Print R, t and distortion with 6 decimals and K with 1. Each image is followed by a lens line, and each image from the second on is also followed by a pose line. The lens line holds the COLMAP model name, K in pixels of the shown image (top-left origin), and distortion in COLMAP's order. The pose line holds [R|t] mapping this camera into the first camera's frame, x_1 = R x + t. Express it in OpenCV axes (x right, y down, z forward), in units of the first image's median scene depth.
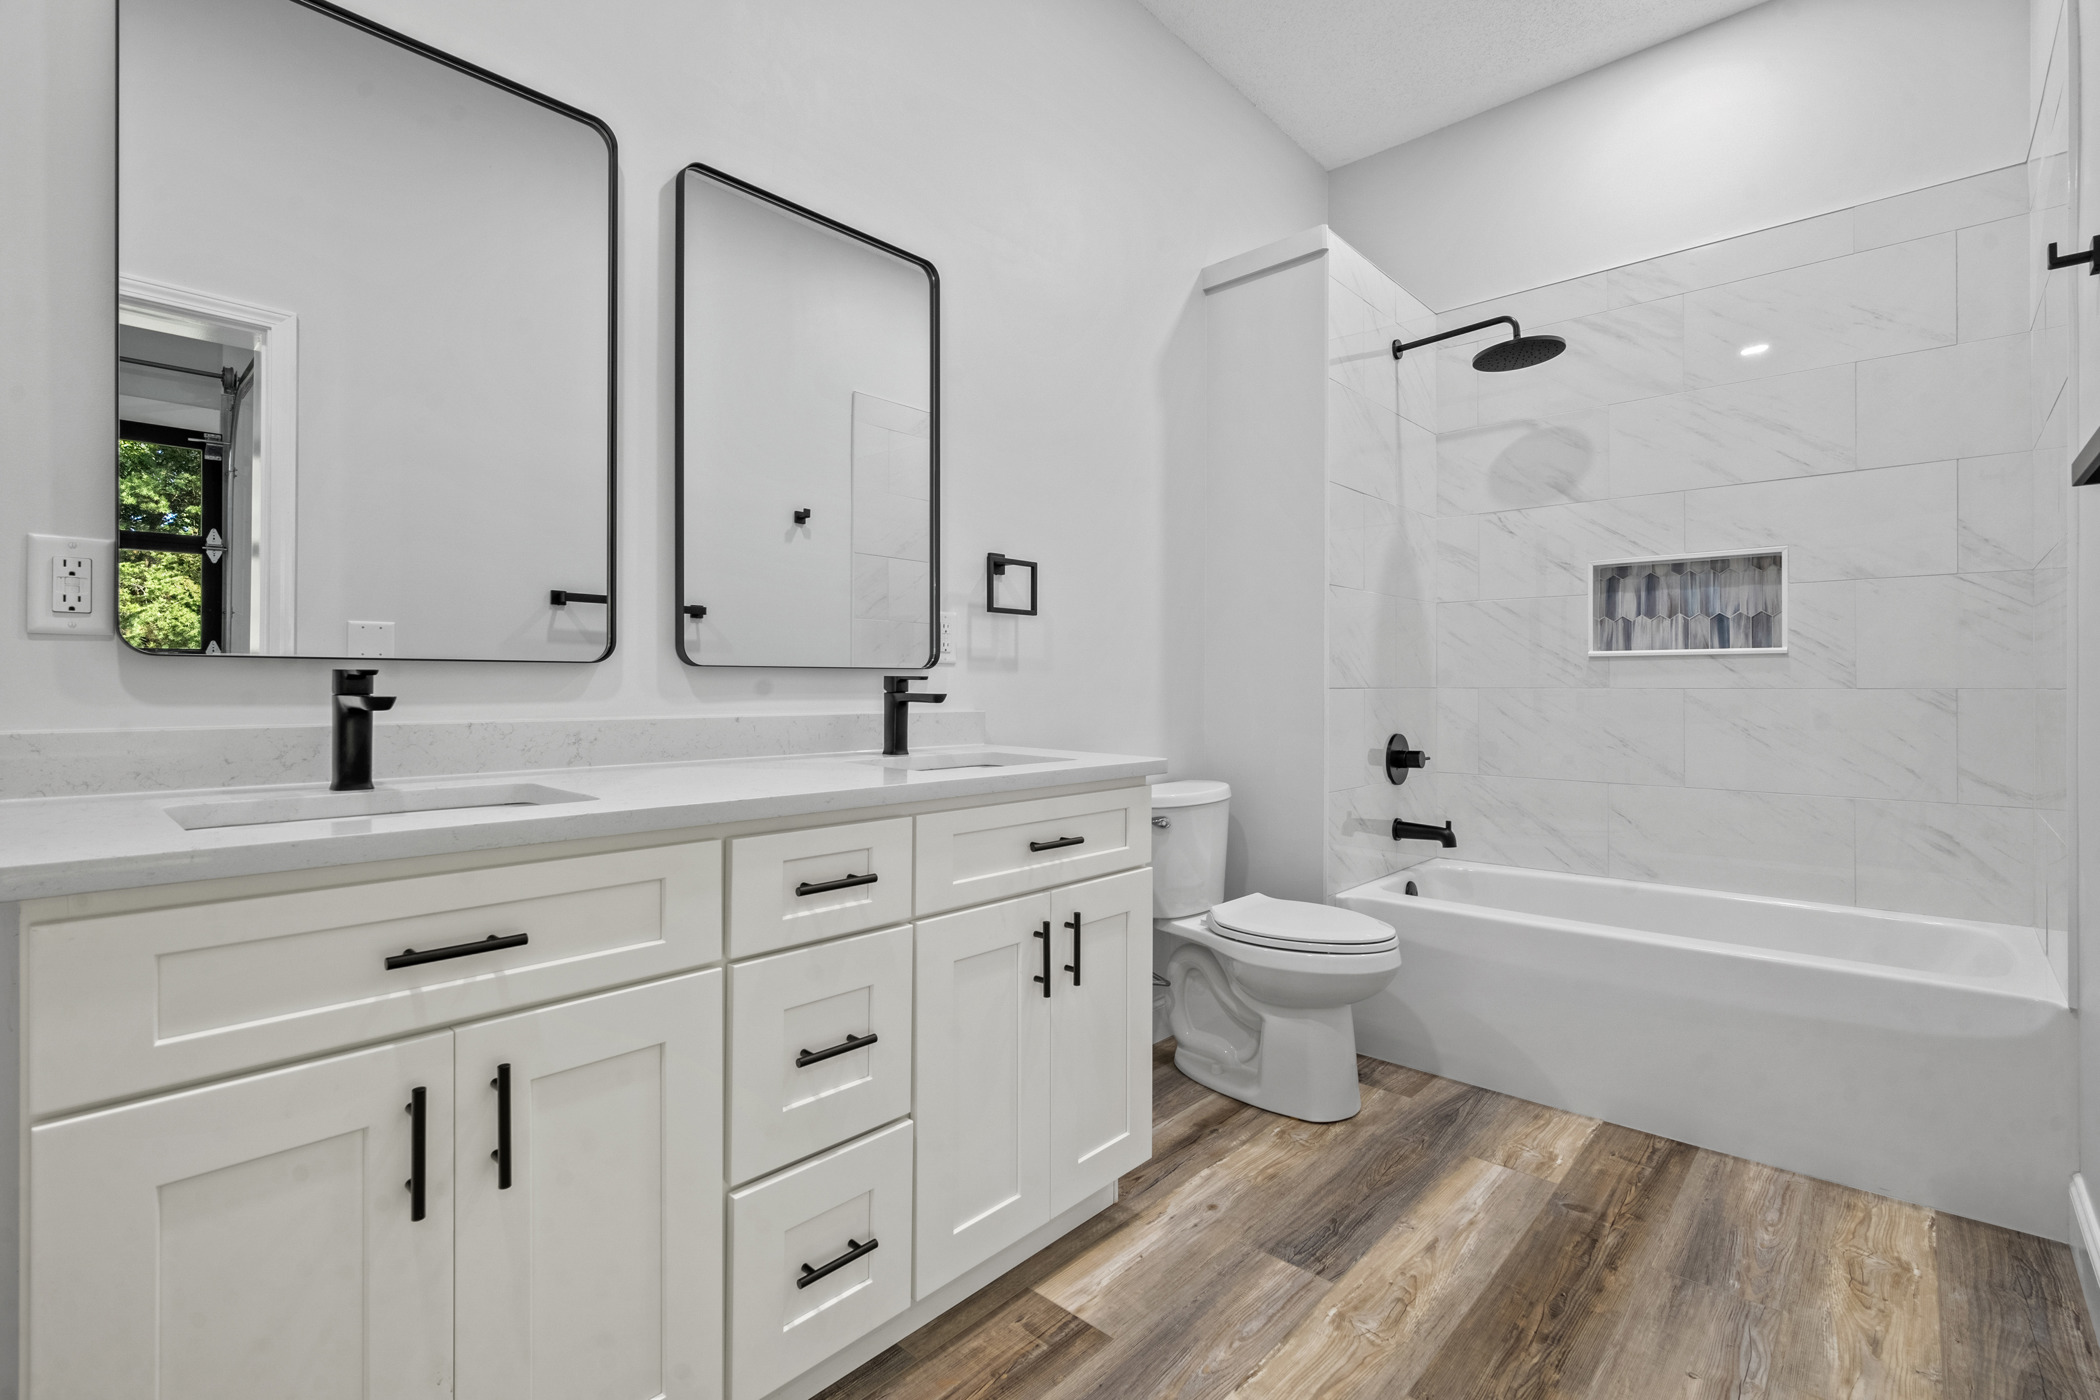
lens RADIAL K [[945.4, 0, 1055.2], [0, 945.4, 681.8], [0, 0, 1]] dist [-0.007273, 0.003635]
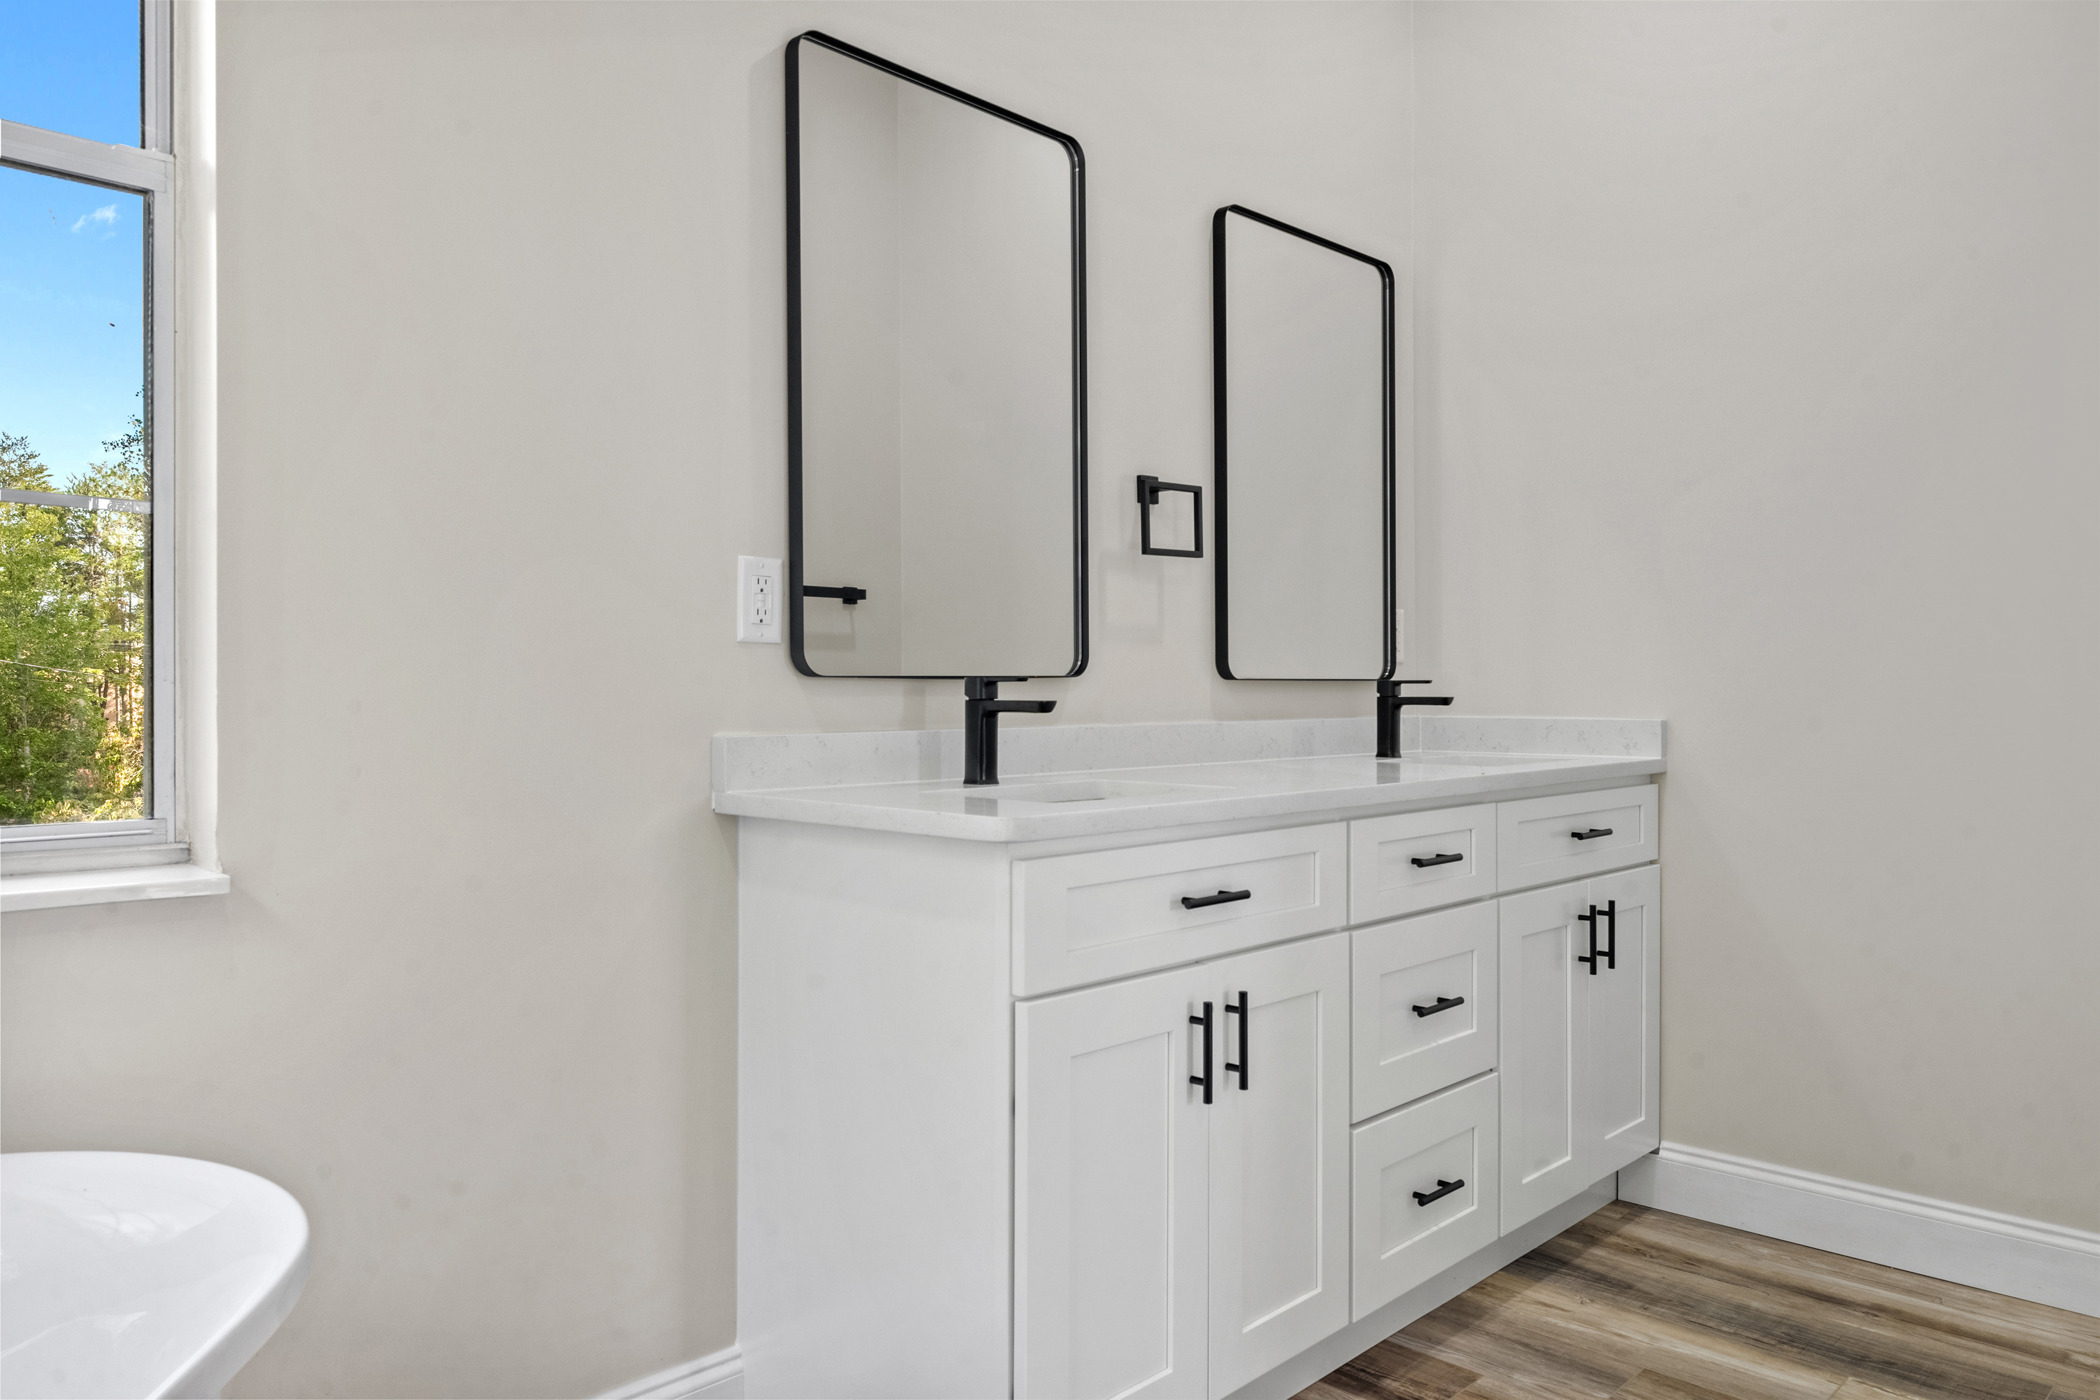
lens RADIAL K [[1406.0, 0, 1029.7], [0, 1406.0, 672.1], [0, 0, 1]] dist [-0.000510, -0.001179]
pose [[0.999524, 0.000744, -0.030834, -0.157022], [-0.000992, 0.999967, -0.008003, -0.000335], [0.030827, 0.008029, 0.999492, -0.167975]]
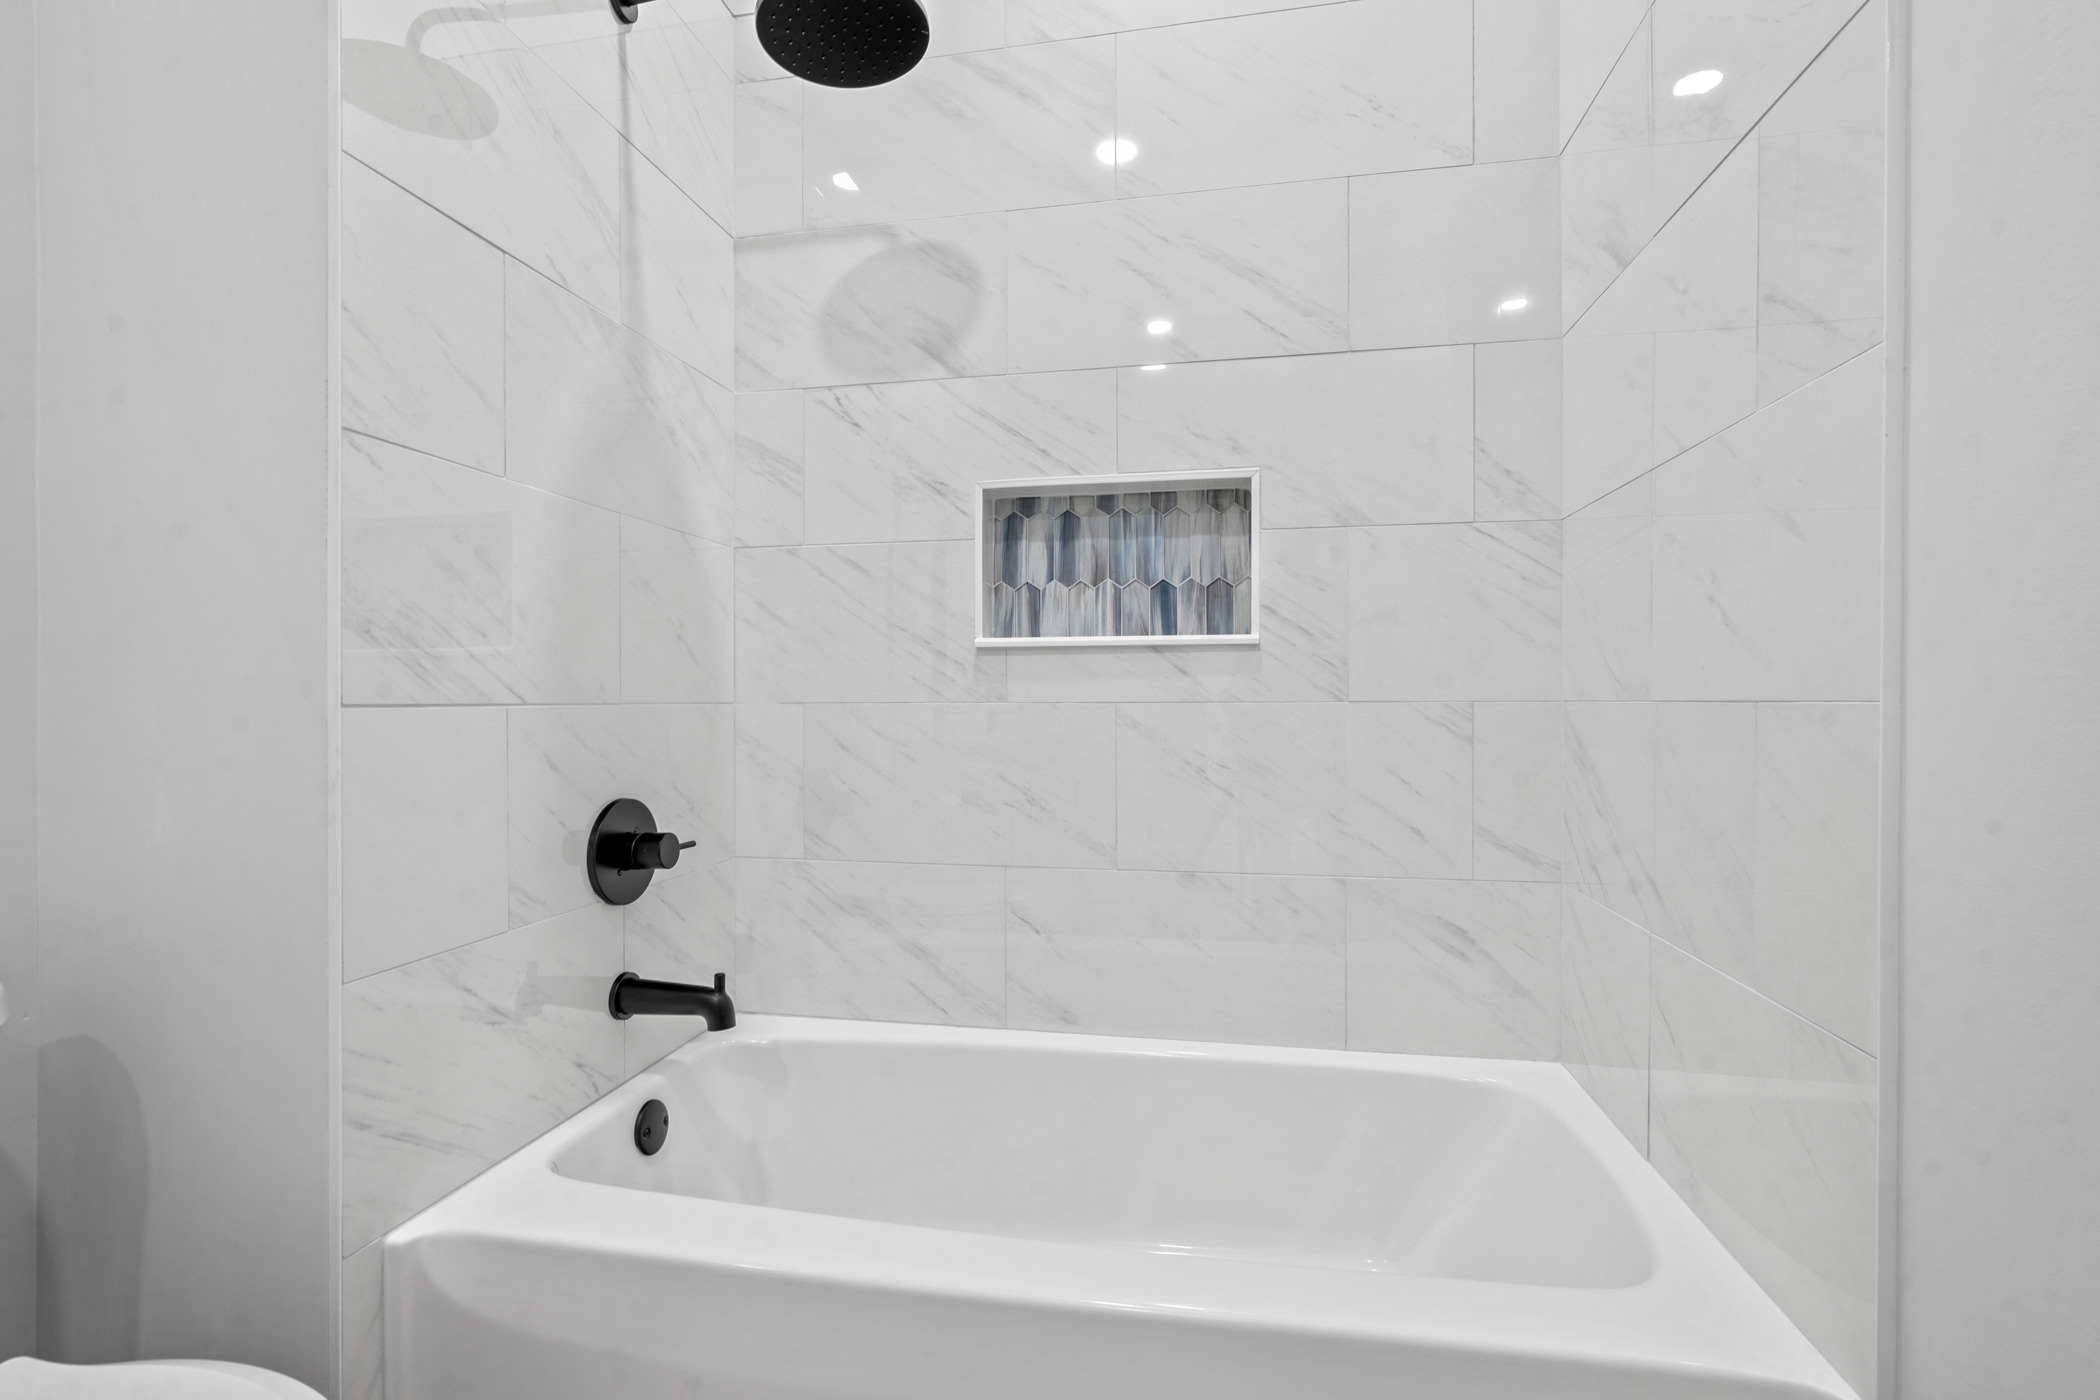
lens RADIAL K [[945.4, 0, 1049.6], [0, 945.4, 698.7], [0, 0, 1]] dist [-0.007273, 0.003635]
pose [[0.851374, -0.000332, 0.524558, 0.309199], [0.000100, 1.000000, 0.000470, 0.004428], [-0.524559, -0.000348, 0.851374, 0.498777]]
